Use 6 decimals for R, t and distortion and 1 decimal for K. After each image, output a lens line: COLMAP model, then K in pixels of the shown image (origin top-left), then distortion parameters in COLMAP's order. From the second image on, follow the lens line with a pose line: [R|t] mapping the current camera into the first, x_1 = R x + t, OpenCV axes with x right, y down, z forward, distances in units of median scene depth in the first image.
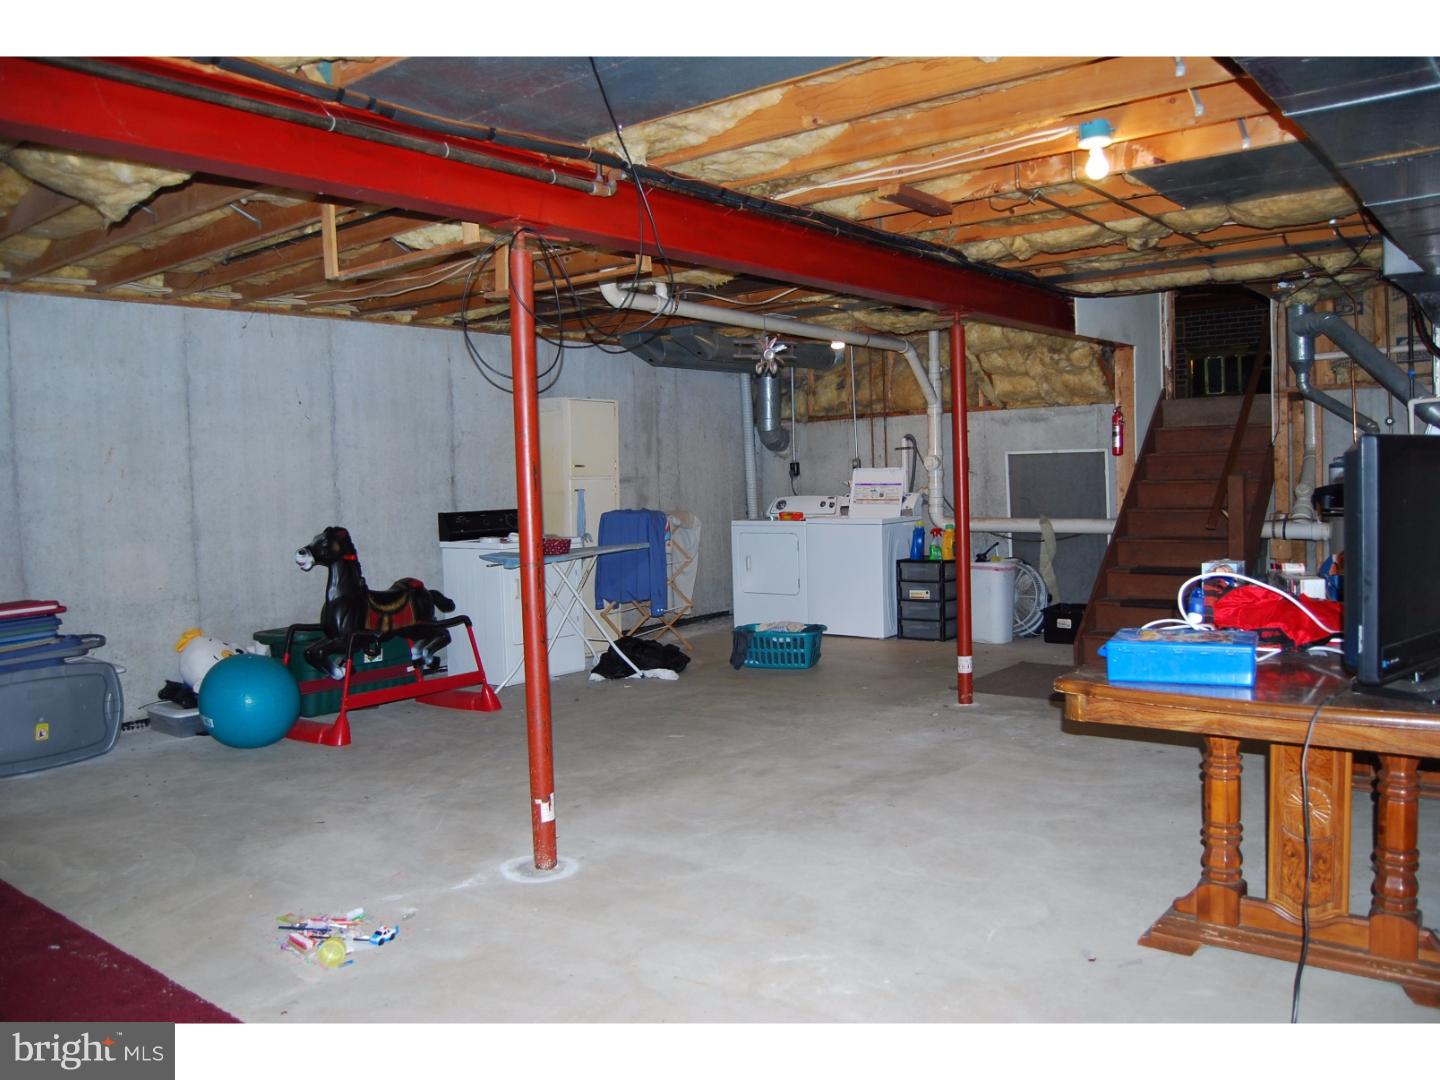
lens RADIAL K [[1143.0, 0, 723.2], [0, 1143.0, 544.8], [0, 0, 1]] dist [-0.065357, 0.002931]
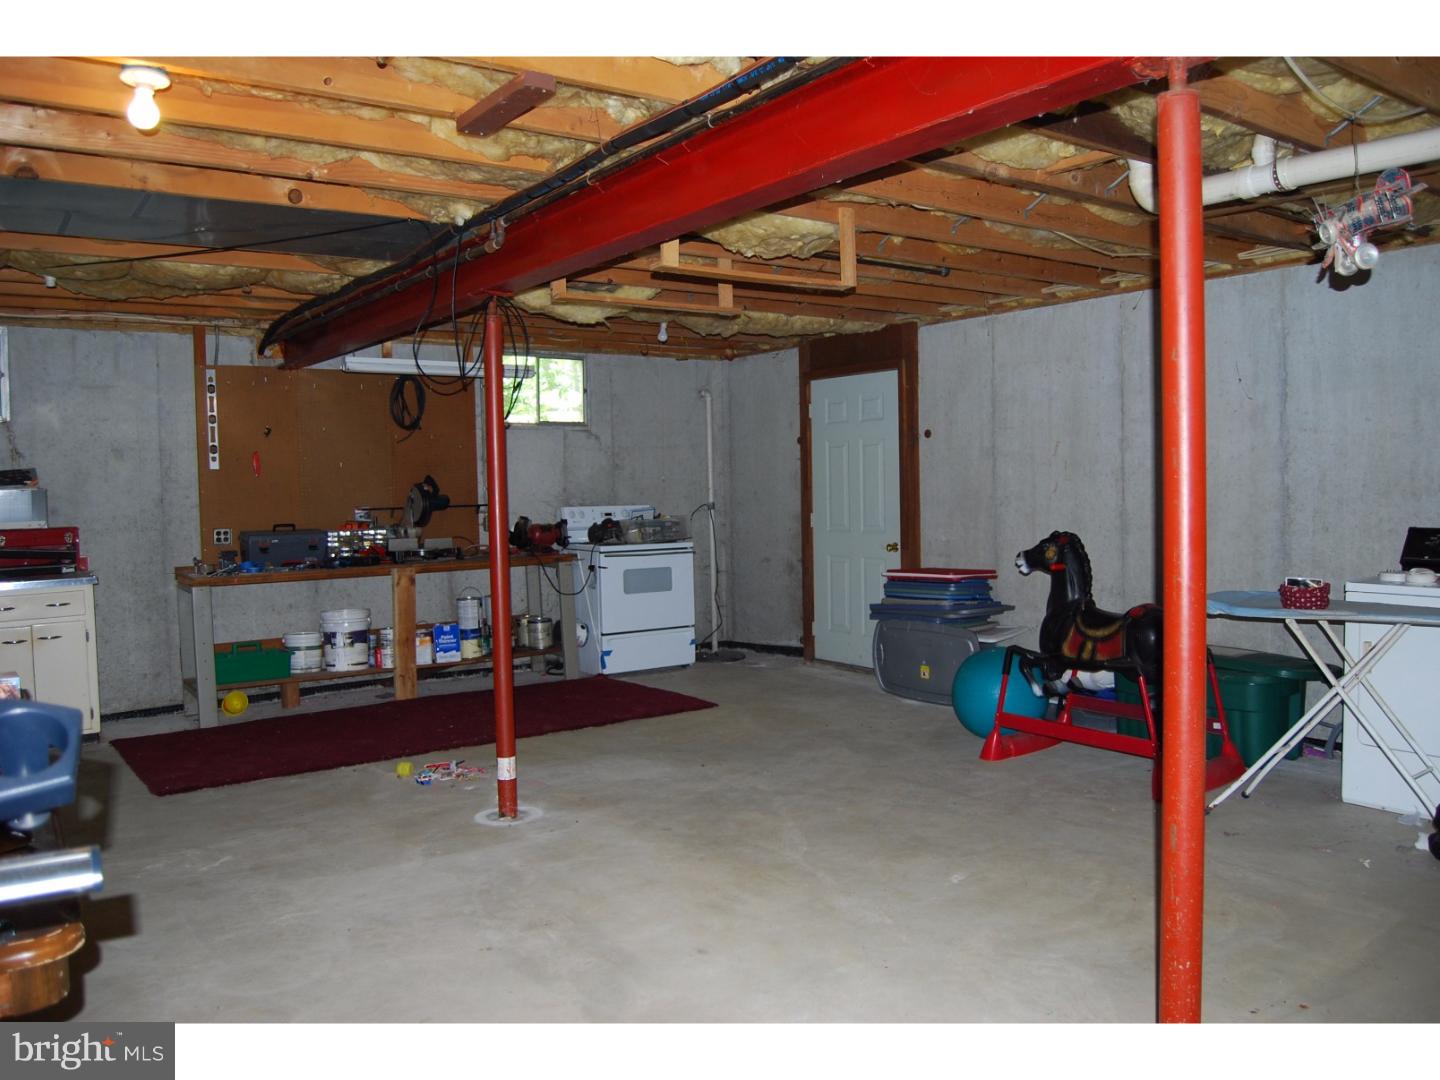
lens RADIAL K [[1143.0, 0, 724.5], [0, 1143.0, 533.9], [0, 0, 1]] dist [-0.065357, 0.002931]
pose [[-0.270650, 0.084285, -0.958981, 0.579631], [-0.028424, 0.995026, 0.095475, -0.090277], [0.962258, 0.053098, -0.266909, 0.956584]]
